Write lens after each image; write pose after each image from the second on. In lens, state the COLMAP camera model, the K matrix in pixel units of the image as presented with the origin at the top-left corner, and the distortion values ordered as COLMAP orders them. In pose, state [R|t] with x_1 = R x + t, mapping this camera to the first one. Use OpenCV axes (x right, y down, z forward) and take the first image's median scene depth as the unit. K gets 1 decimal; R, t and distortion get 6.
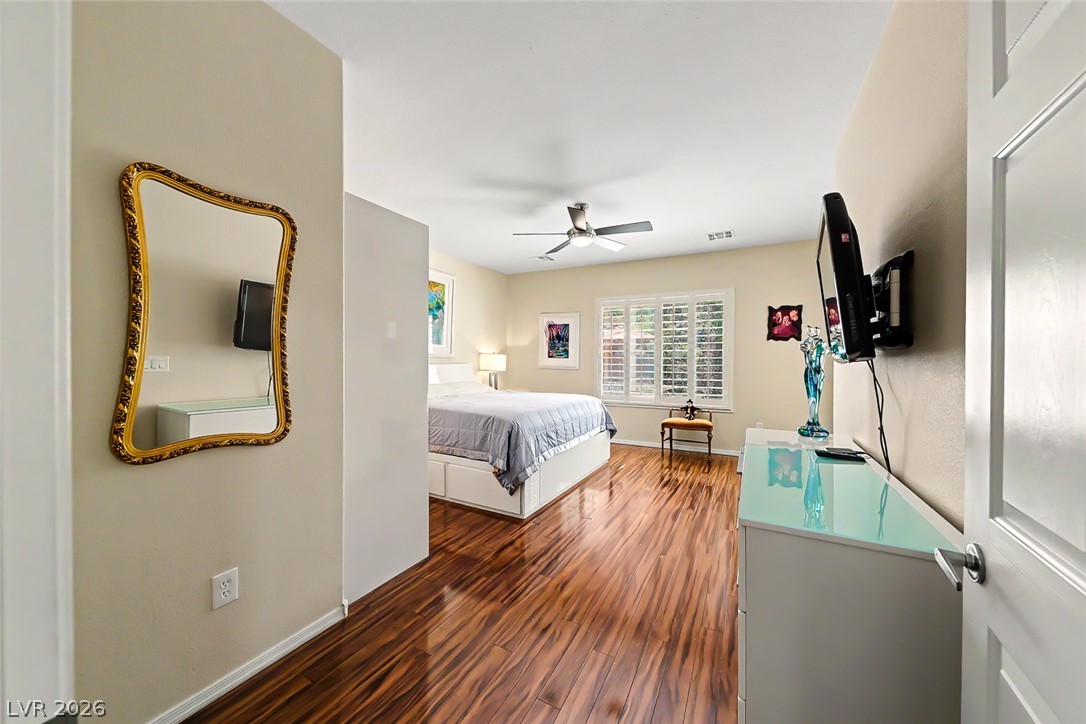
lens RADIAL K [[381.4, 0, 539.7], [0, 381.4, 362.1], [0, 0, 1]] dist [-0.000436, 0.000048]
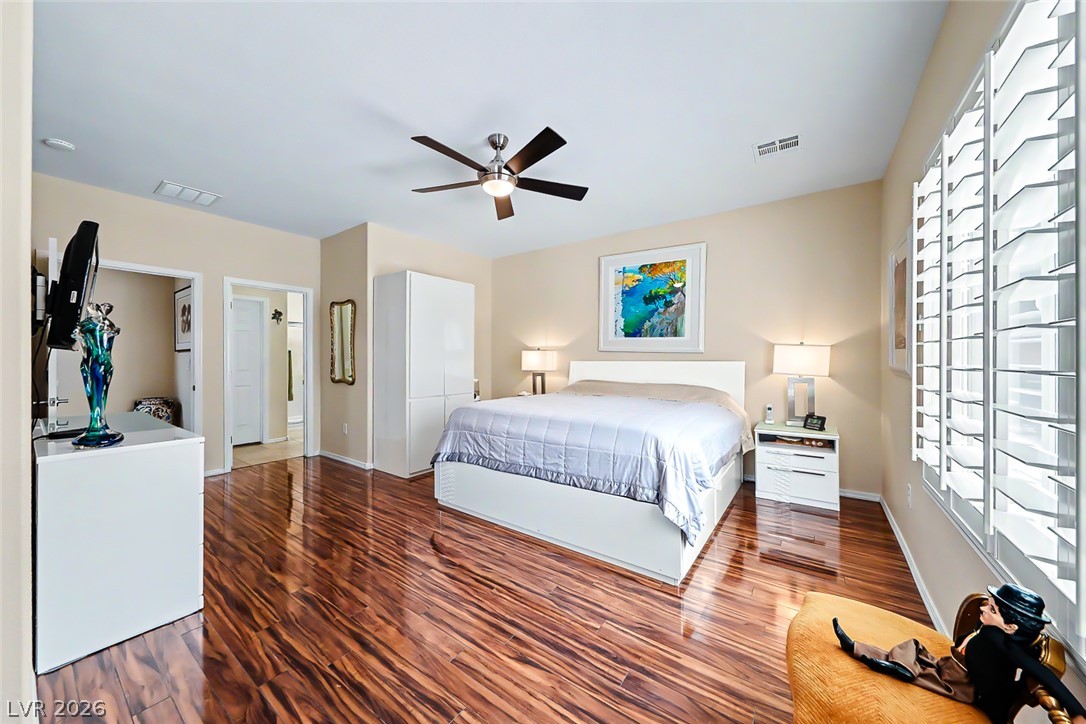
lens RADIAL K [[381.4, 0, 539.7], [0, 381.4, 362.1], [0, 0, 1]] dist [-0.000436, 0.000048]
pose [[-0.134788, -0.003617, -0.990868, 0.573960], [-0.013694, 0.999905, -0.001787, 0.011202], [0.990780, 0.013328, -0.134825, 0.839113]]
